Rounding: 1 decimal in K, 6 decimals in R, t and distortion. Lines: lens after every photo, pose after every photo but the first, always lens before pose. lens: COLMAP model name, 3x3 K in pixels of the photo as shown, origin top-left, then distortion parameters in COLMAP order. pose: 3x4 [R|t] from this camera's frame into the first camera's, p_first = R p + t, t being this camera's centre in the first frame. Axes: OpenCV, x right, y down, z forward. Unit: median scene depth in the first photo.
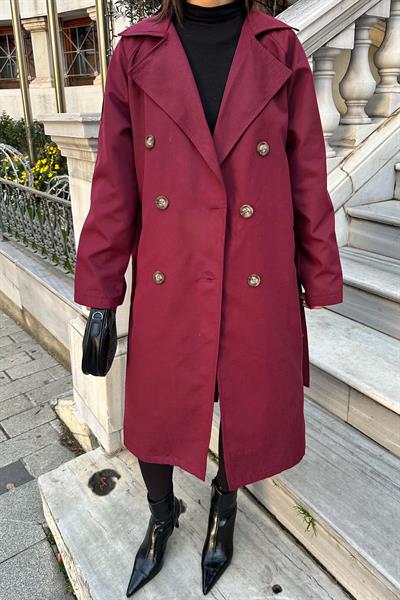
lens RADIAL K [[503.0, 0, 200.0], [0, 503.0, 300.0], [0, 0, 1]] dist [0.062574, -0.129124]
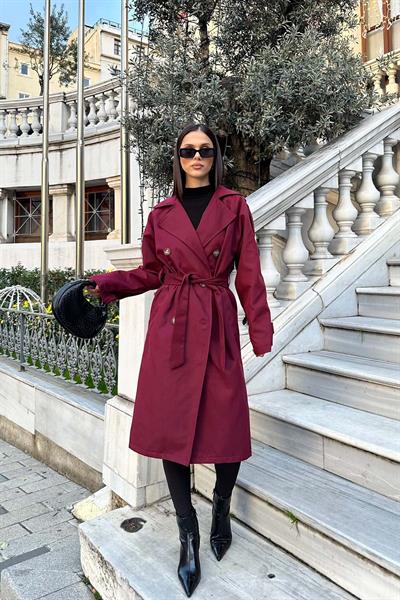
lens RADIAL K [[503.0, 0, 200.0], [0, 503.0, 300.0], [0, 0, 1]] dist [0.062574, -0.129124]
pose [[1.000000, -0.000197, 0.000244, -0.019786], [0.000258, 0.959824, -0.280603, 0.134940], [-0.000179, 0.280603, 0.959824, -0.262165]]
